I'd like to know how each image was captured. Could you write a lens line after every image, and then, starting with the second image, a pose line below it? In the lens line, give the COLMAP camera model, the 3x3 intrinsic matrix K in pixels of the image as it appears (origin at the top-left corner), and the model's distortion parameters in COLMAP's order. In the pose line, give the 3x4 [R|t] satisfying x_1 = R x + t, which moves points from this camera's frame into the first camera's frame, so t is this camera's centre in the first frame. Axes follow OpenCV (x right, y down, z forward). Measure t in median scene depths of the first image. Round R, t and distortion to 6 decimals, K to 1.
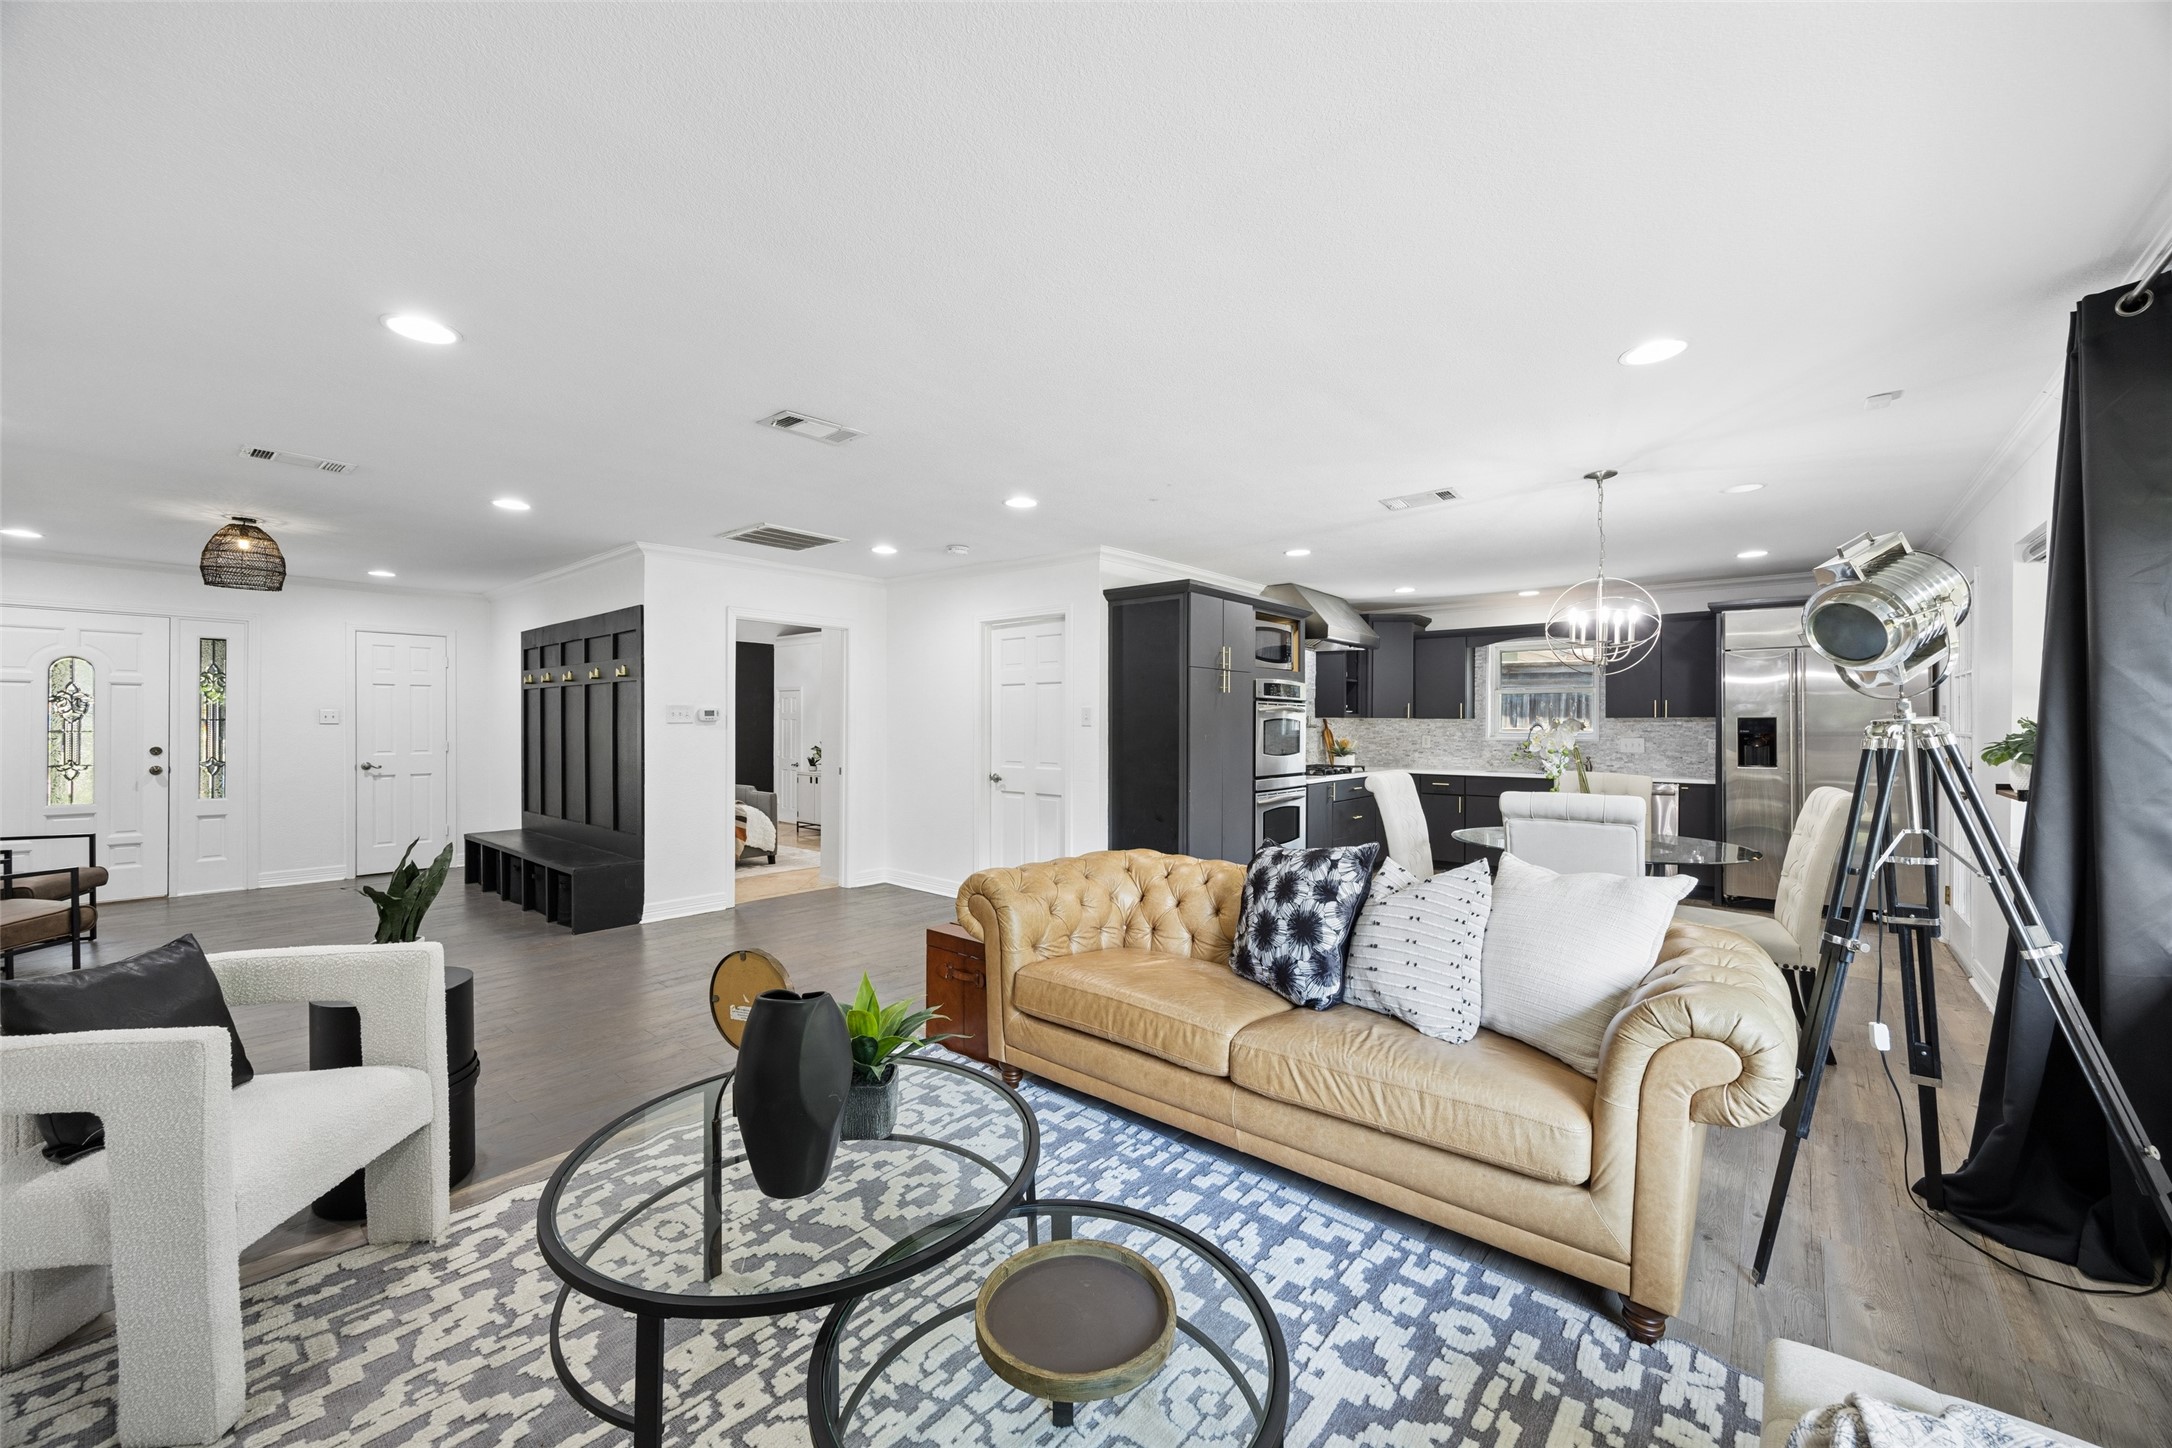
lens RADIAL K [[823.5, 0, 1076.8], [0, 823.5, 723.8], [0, 0, 1]] dist [-0.002345, -0.000488]
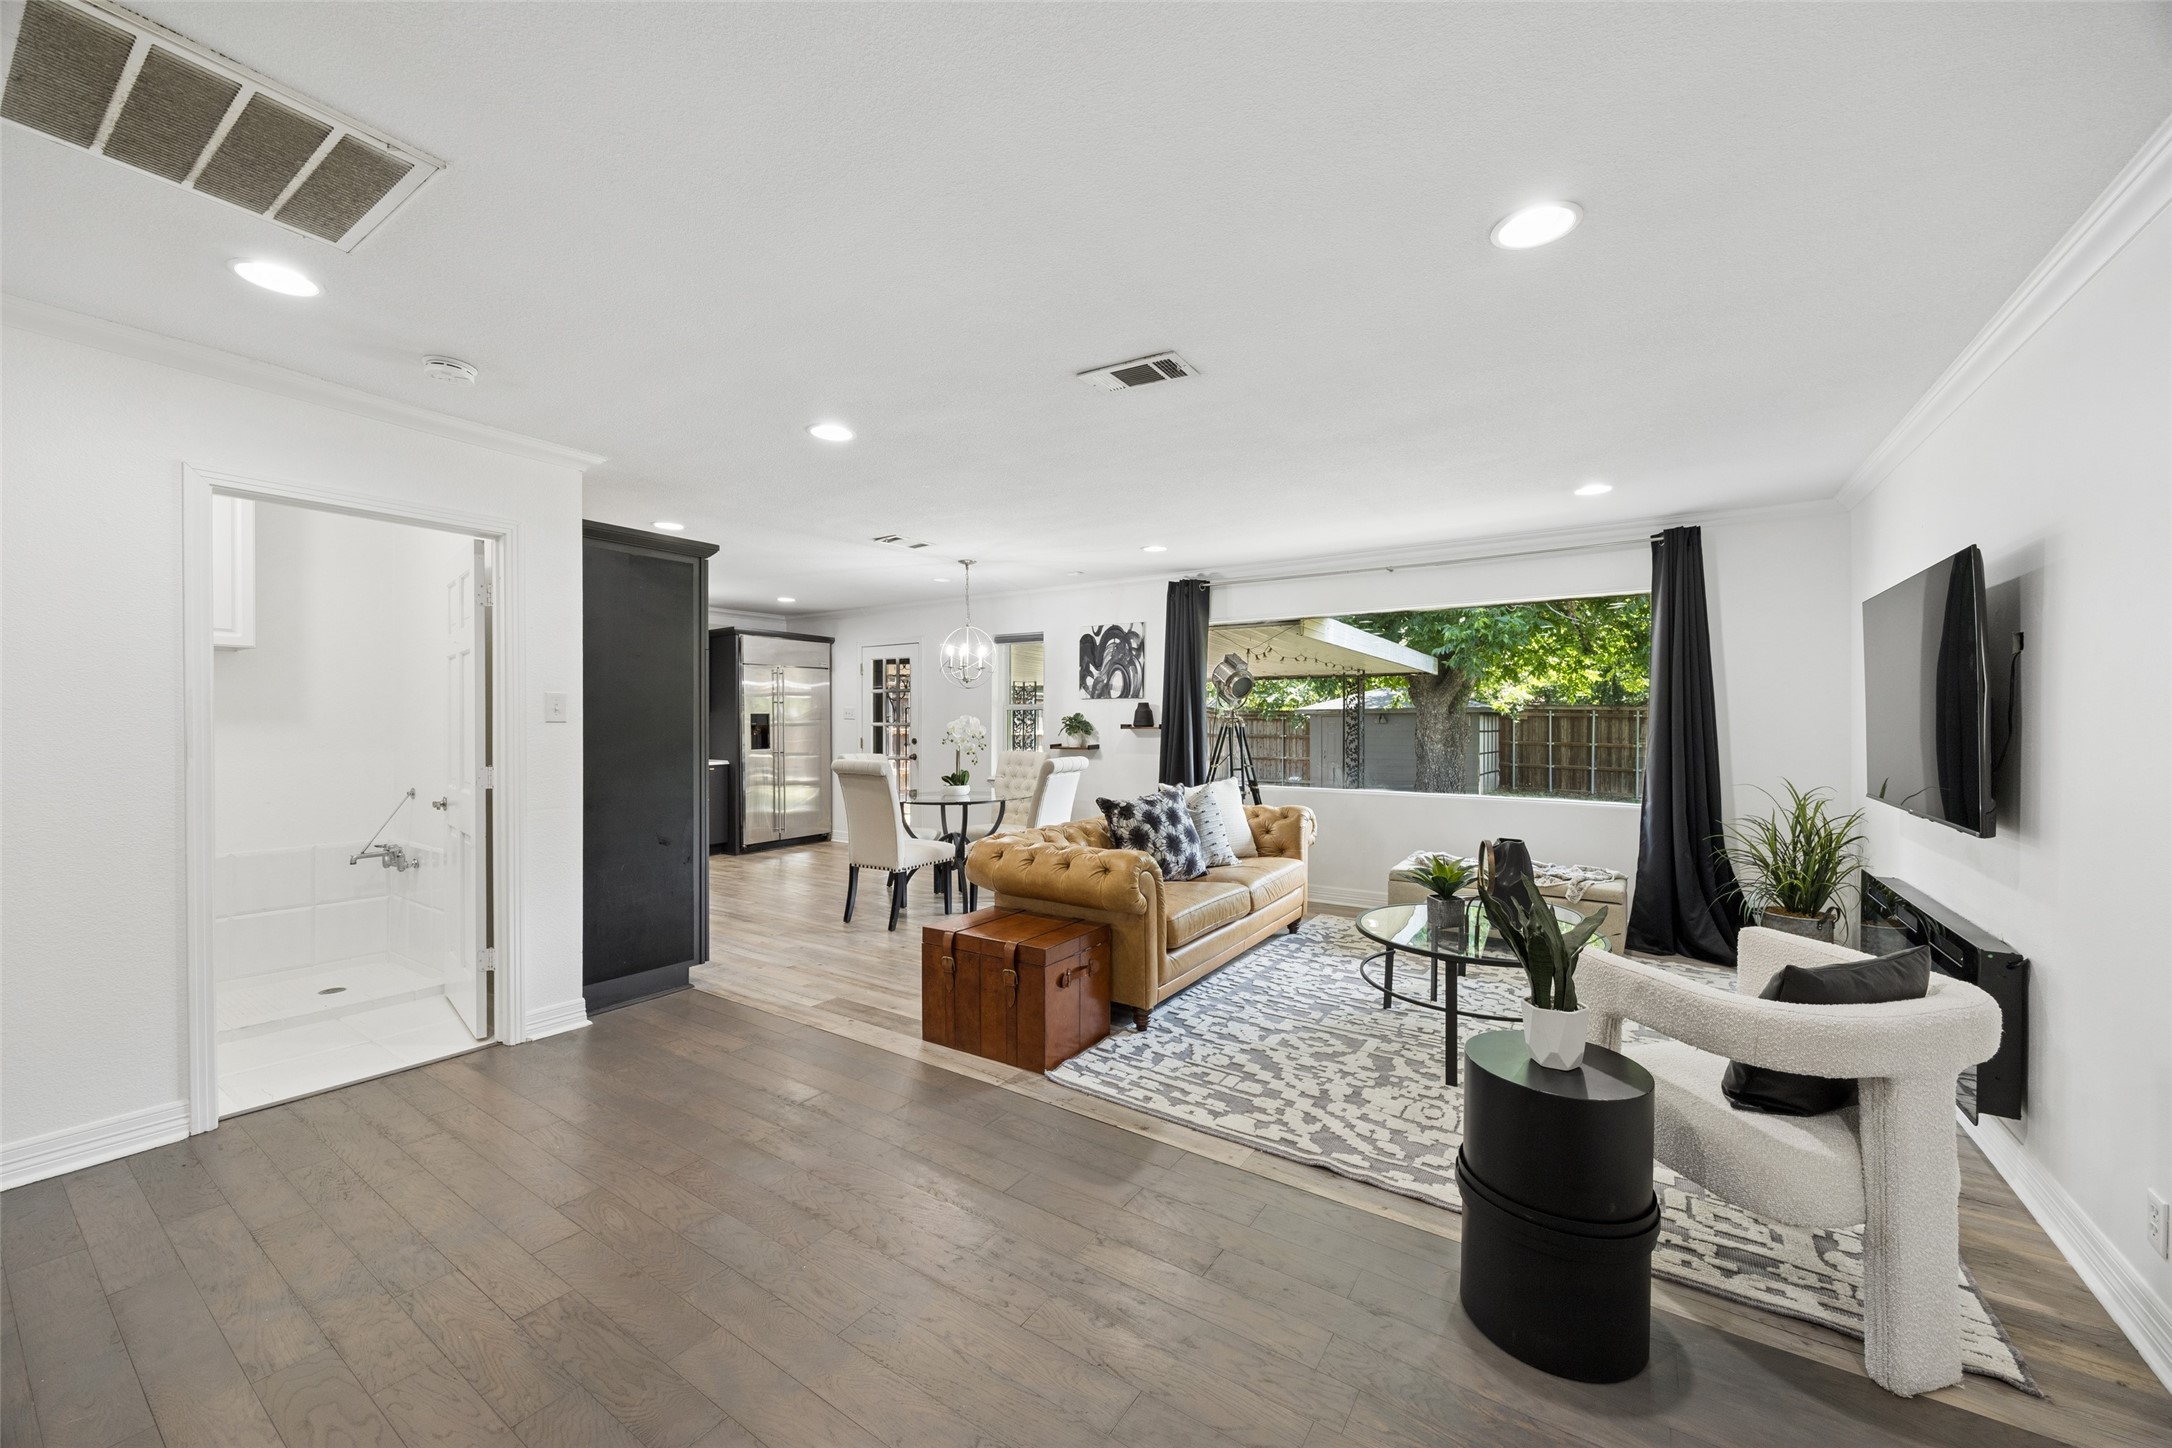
lens RADIAL K [[823.5, 0, 1082.4], [0, 823.5, 726.3], [0, 0, 1]] dist [-0.002345, -0.000488]
pose [[-0.117670, -0.010667, 0.992995, -0.631483], [-0.000835, 0.999943, 0.010643, -0.001561], [-0.993052, 0.000423, -0.117672, 0.628916]]
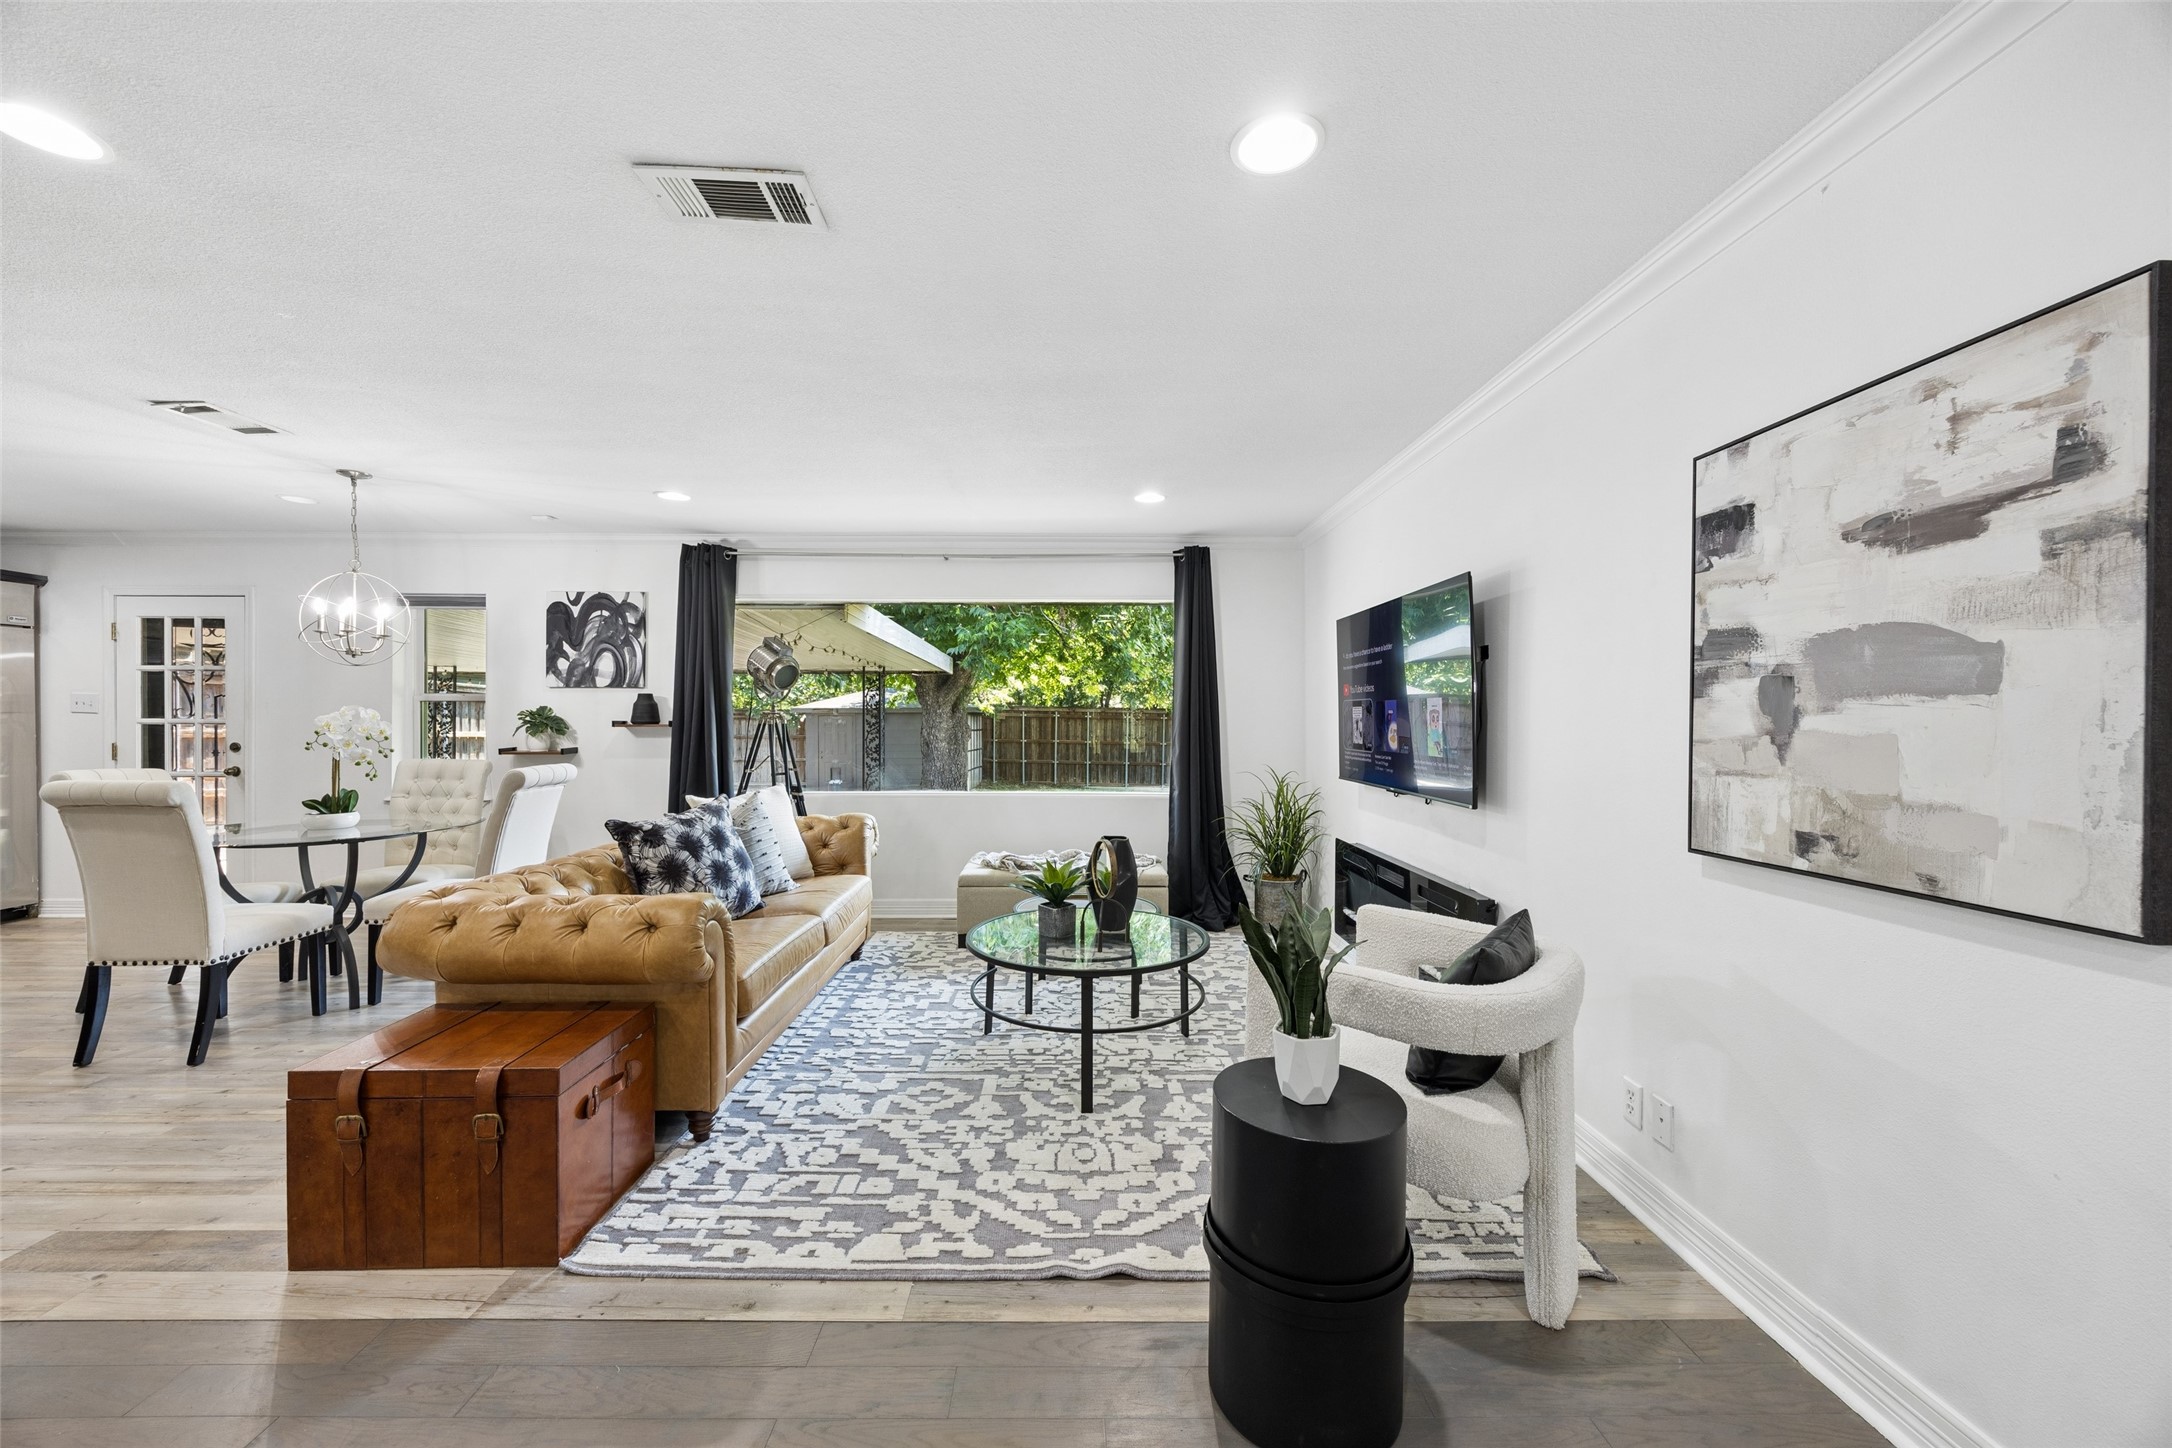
lens RADIAL K [[823.5, 0, 1080.1], [0, 823.5, 725.0], [0, 0, 1]] dist [-0.002345, -0.000488]
pose [[-0.664430, -0.008124, 0.747306, -0.496806], [-0.004443, 0.999966, 0.006921, 0.003949], [-0.747337, 0.001278, -0.664444, 0.654017]]
